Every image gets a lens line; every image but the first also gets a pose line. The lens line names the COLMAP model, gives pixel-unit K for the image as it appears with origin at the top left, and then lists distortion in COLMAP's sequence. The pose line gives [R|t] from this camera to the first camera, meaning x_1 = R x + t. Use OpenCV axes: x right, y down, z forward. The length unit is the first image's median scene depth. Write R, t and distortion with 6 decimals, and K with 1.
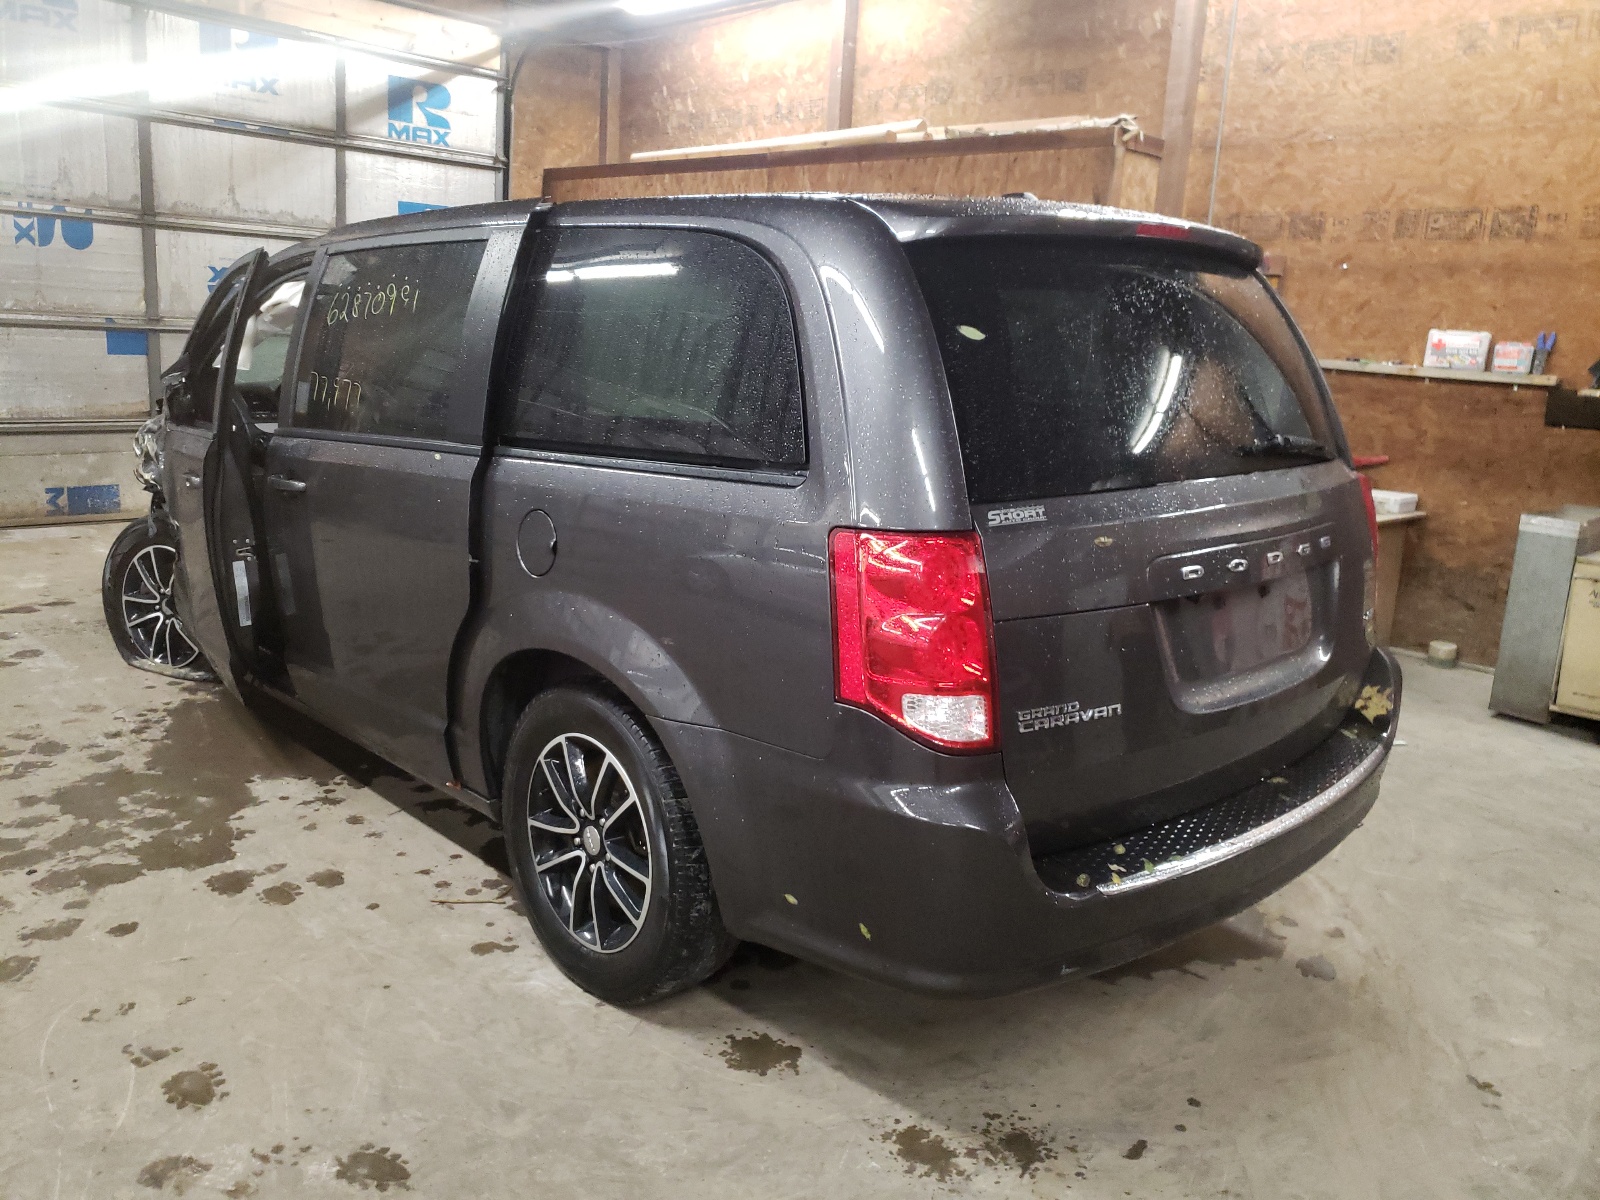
lens RADIAL K [[1295.9, 0, 800.0], [0, 1295.9, 600.0], [0, 0, 1]] dist [0.009777, 0.006045]
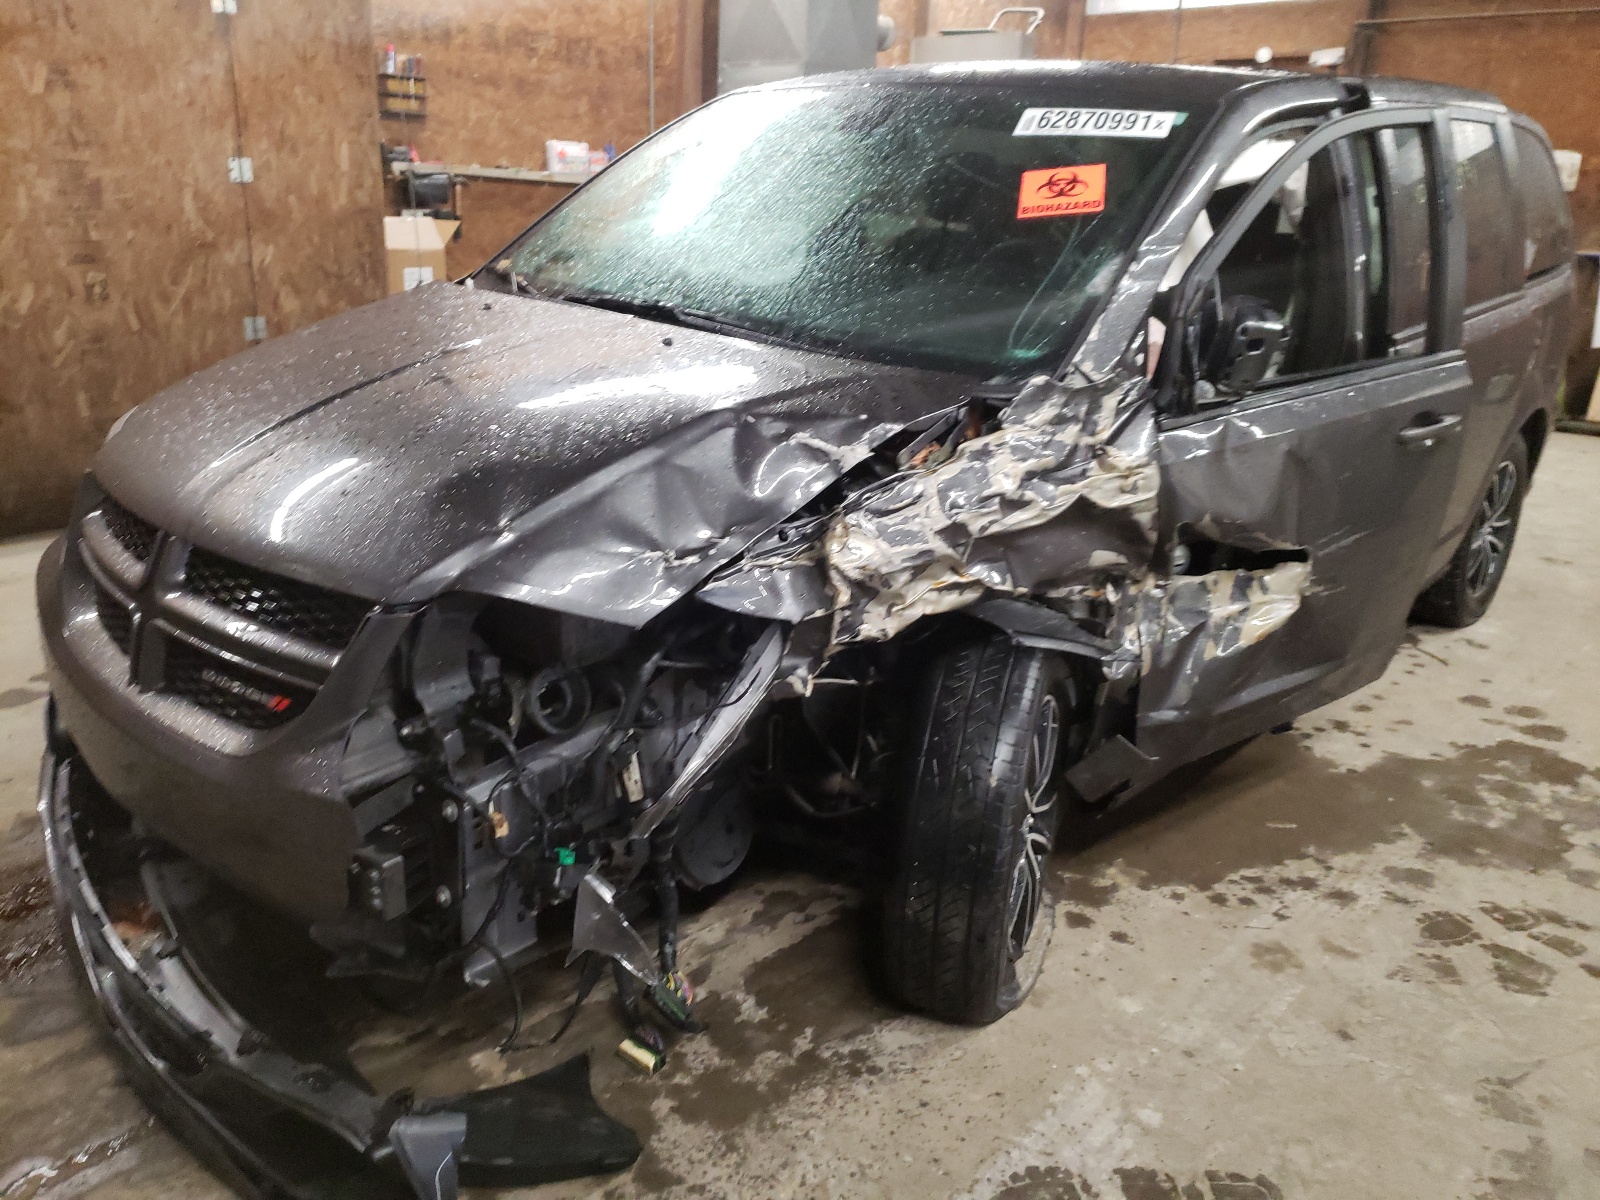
lens RADIAL K [[1207.2, 0, 800.0], [0, 1207.2, 600.0], [0, 0, 1]] dist [-0.012250, 0.040807]
pose [[-0.086962, -0.370126, 0.924902, -1.012275], [0.160427, 0.911099, 0.379686, -0.299926], [-0.983209, 0.181397, -0.019853, 1.264493]]
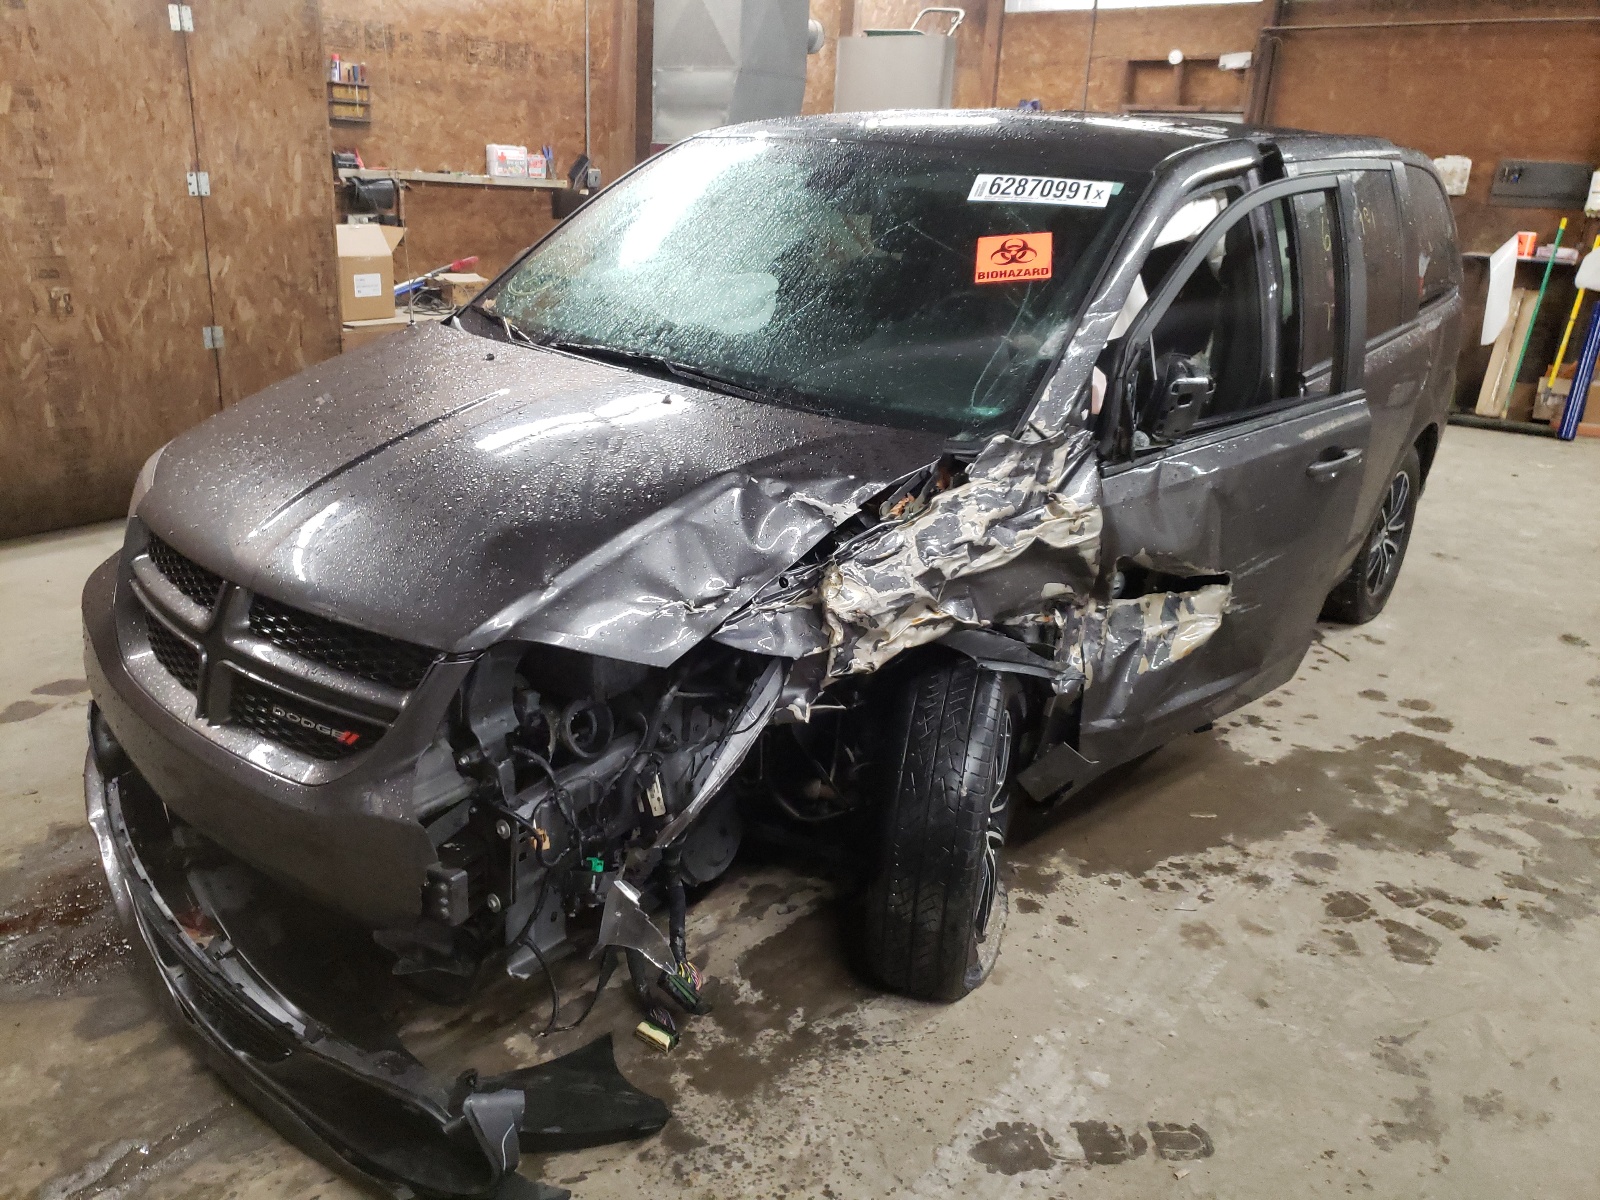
lens RADIAL K [[1205.2, 0, 765.9], [0, 1205.2, 598.7], [0, 0, 1]] dist [0.008920, -0.002681]
pose [[-0.130593, -0.389306, 0.911804, -1.056065], [0.149614, 0.901409, 0.406297, -0.353734], [-0.980082, 0.189479, -0.059472, 1.295446]]
